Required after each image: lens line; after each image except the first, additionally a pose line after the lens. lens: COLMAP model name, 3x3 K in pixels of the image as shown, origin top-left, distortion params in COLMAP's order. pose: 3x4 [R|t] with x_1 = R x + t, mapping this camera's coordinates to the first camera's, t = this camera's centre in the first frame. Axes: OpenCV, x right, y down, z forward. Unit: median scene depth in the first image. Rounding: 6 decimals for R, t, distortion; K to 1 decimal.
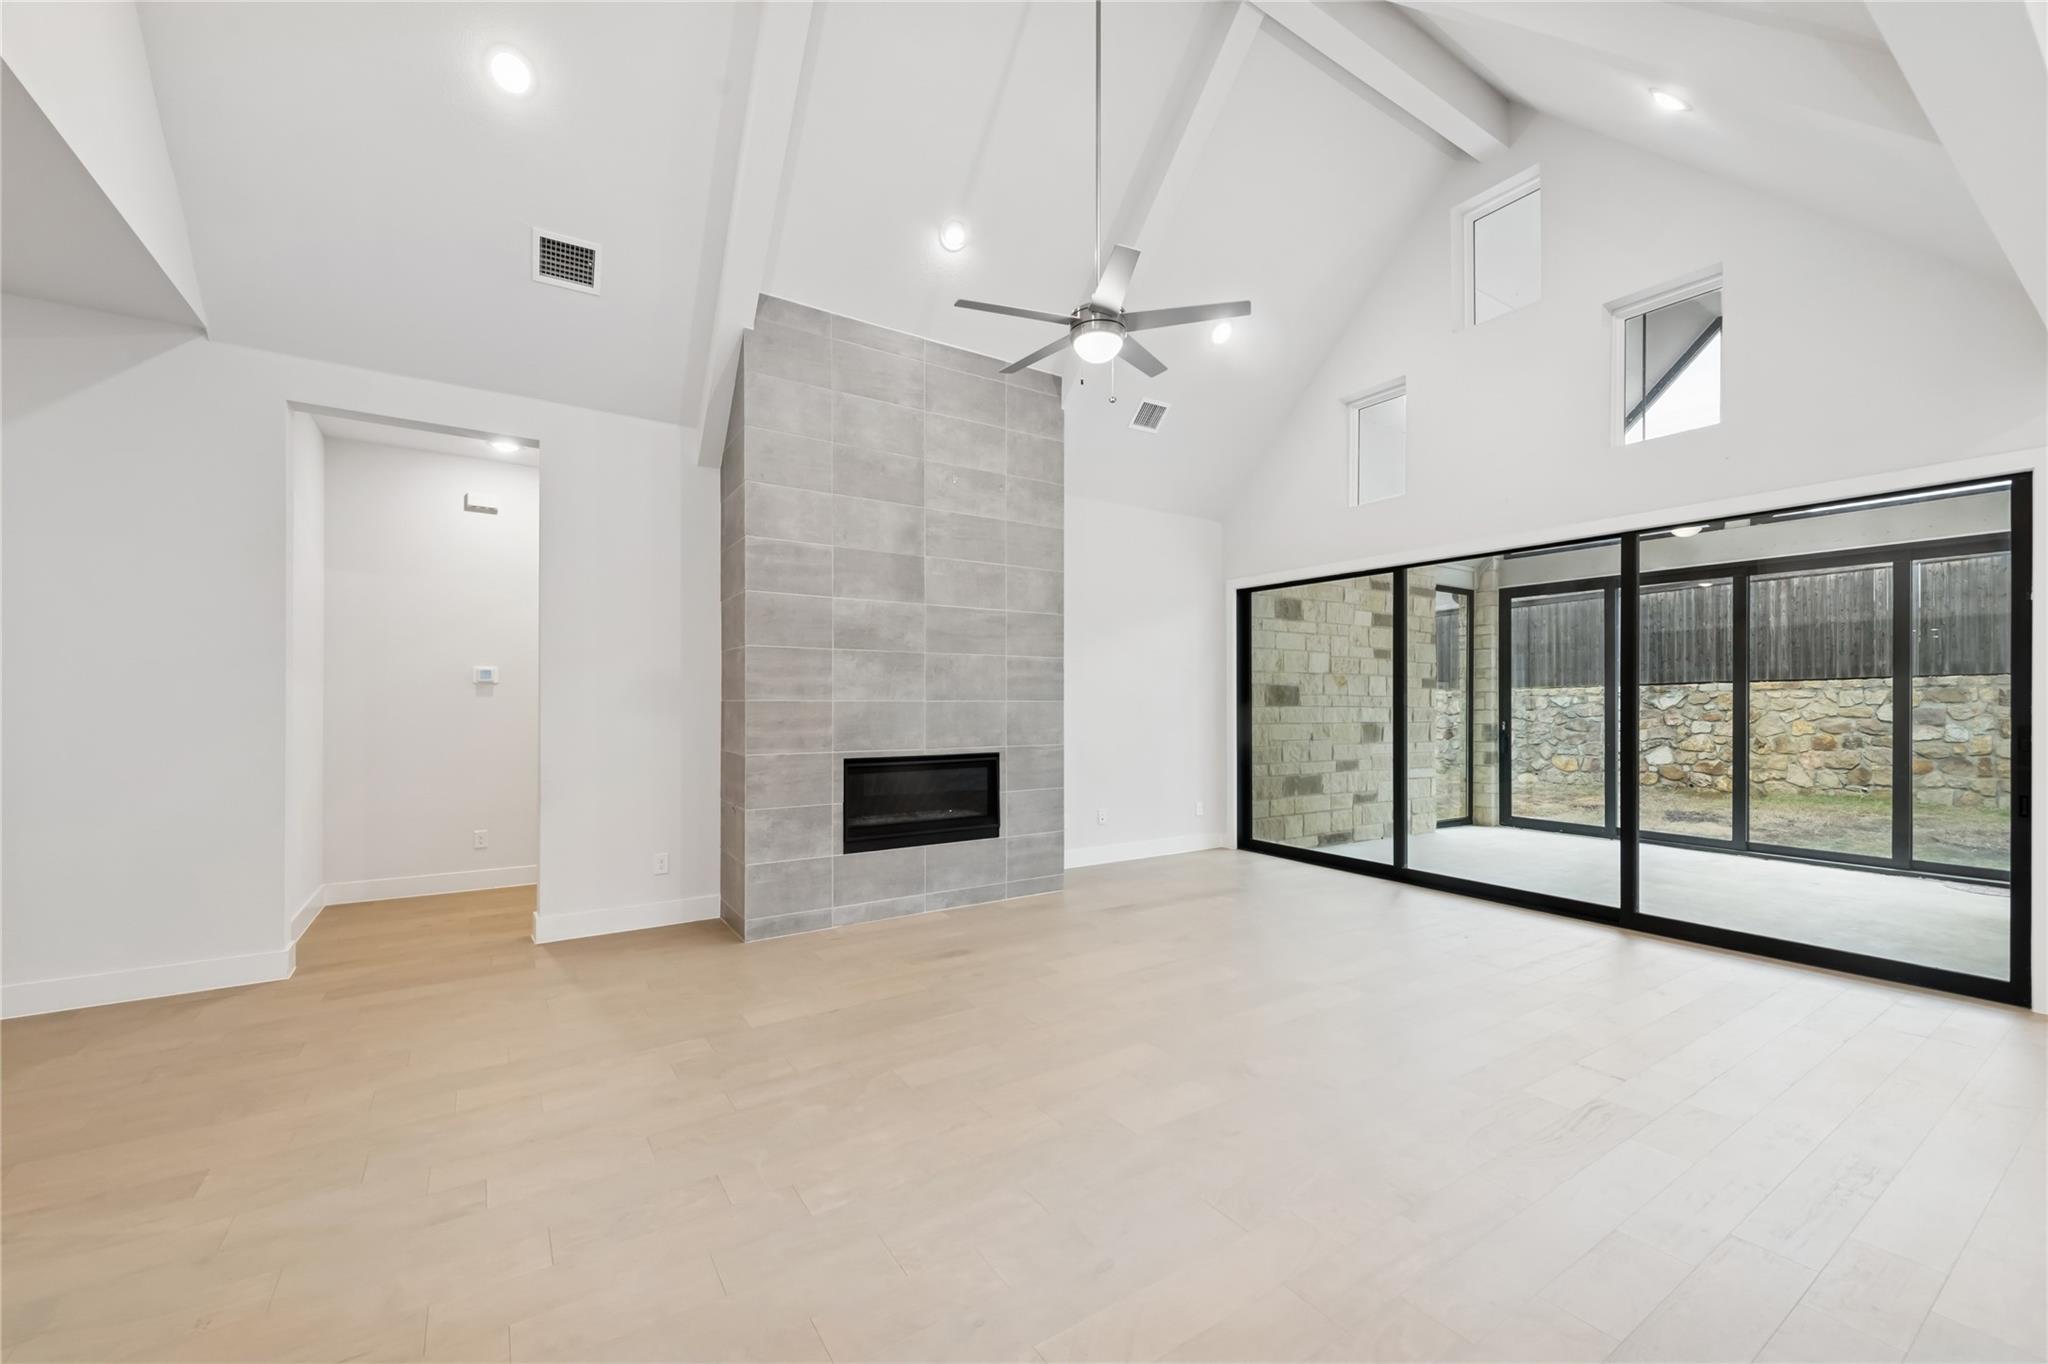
lens RADIAL K [[804.4, 0, 1022.5], [0, 804.4, 702.1], [0, 0, 1]] dist [0.010662, -0.003821]
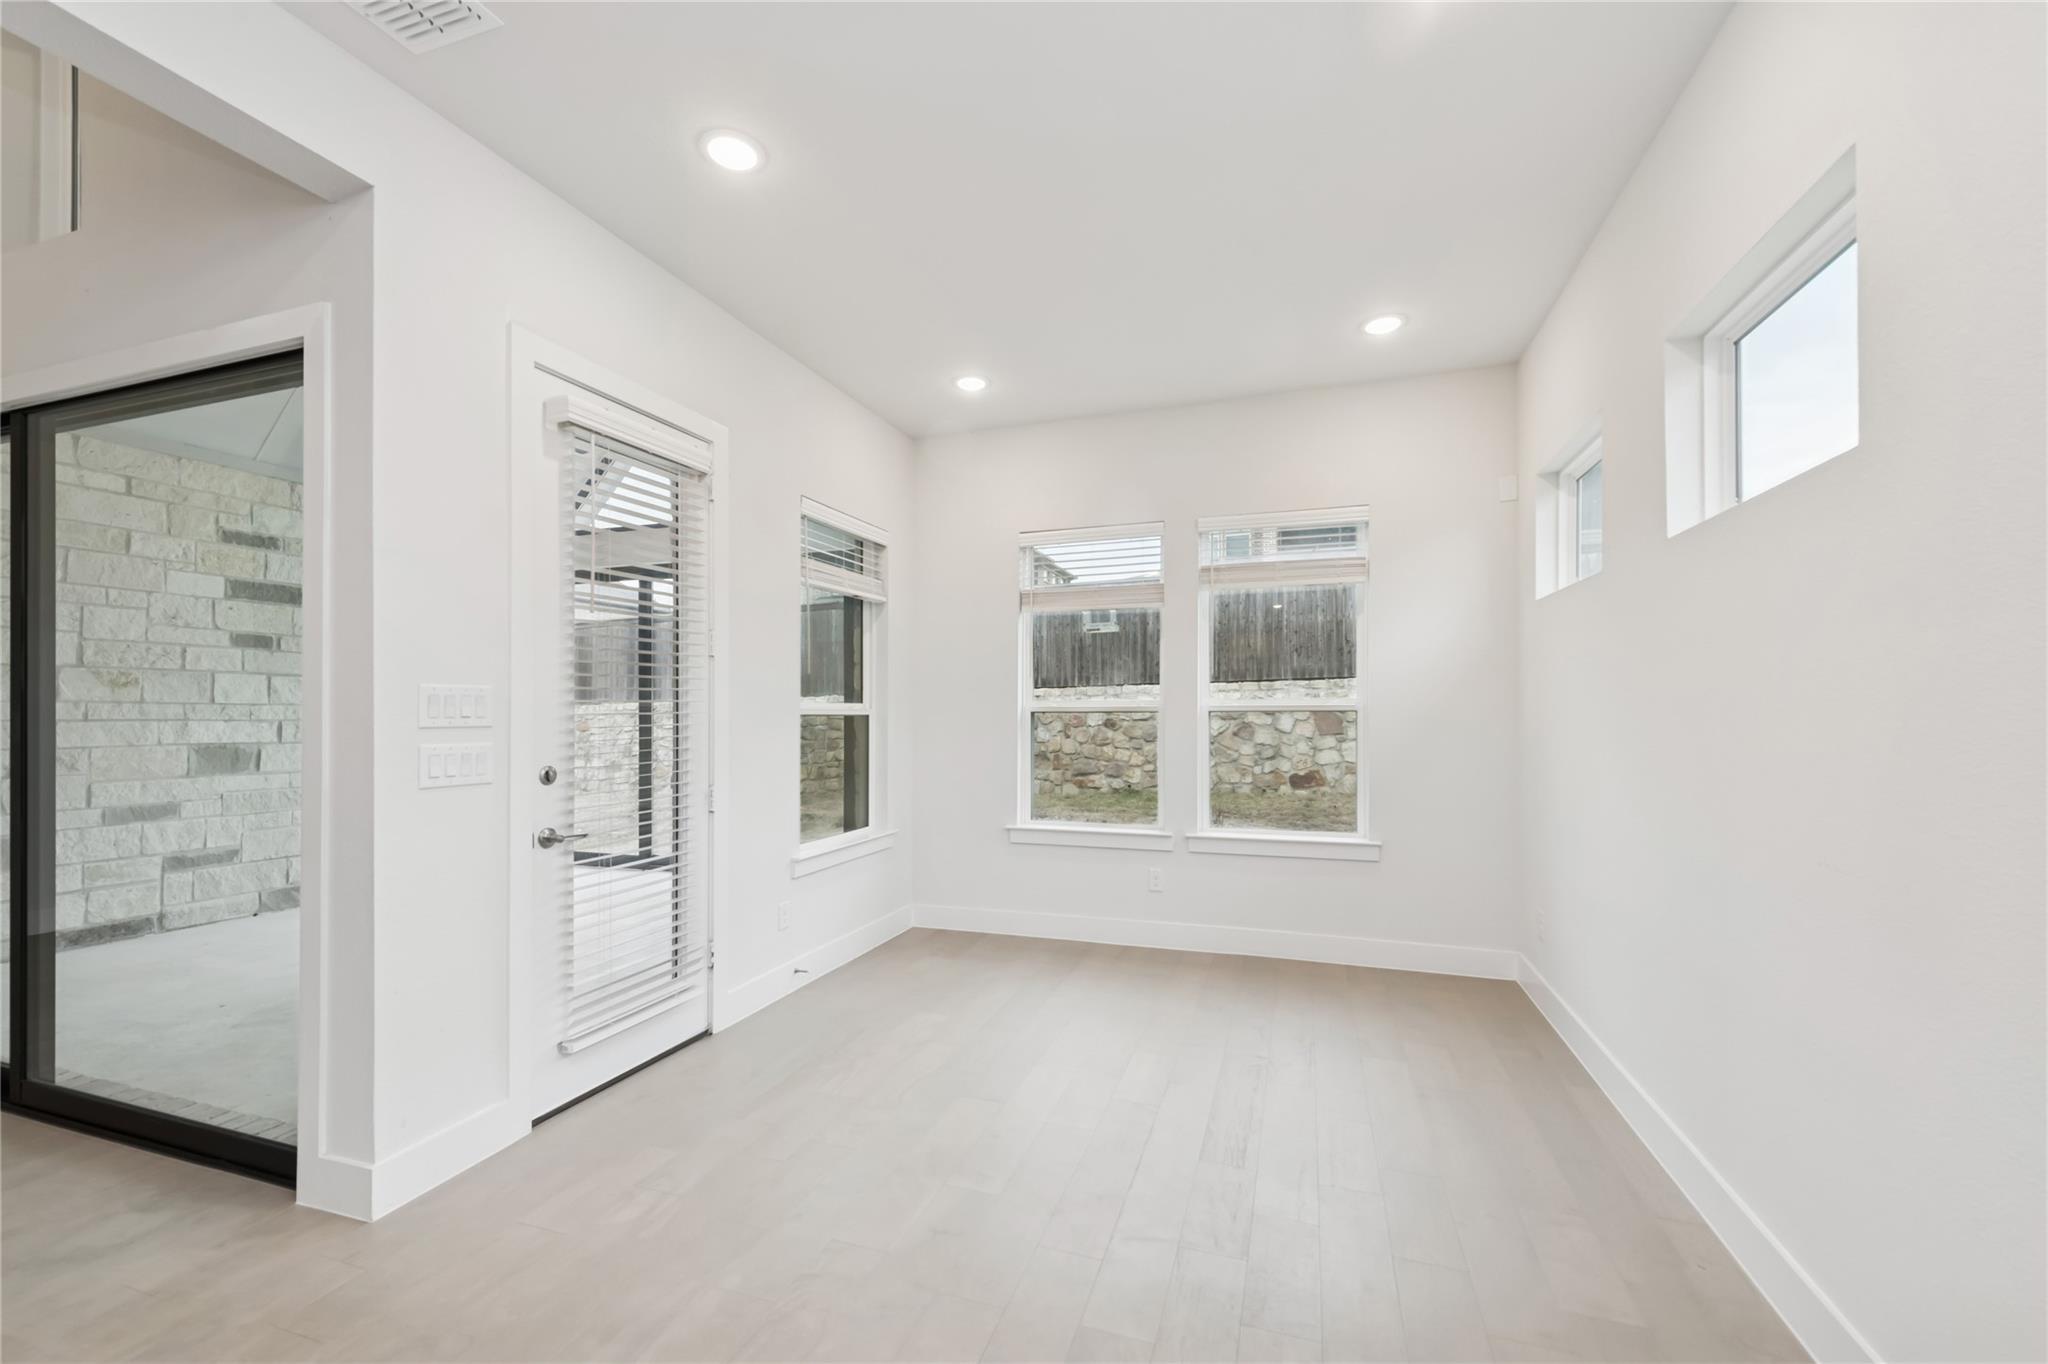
lens RADIAL K [[804.4, 0, 1035.2], [0, 804.4, 707.3], [0, 0, 1]] dist [0.010662, -0.003821]
pose [[0.784483, -0.001504, 0.620148, 0.382784], [0.005051, 0.999979, -0.003965, 0.001025], [-0.620129, 0.006243, 0.784475, 0.045188]]
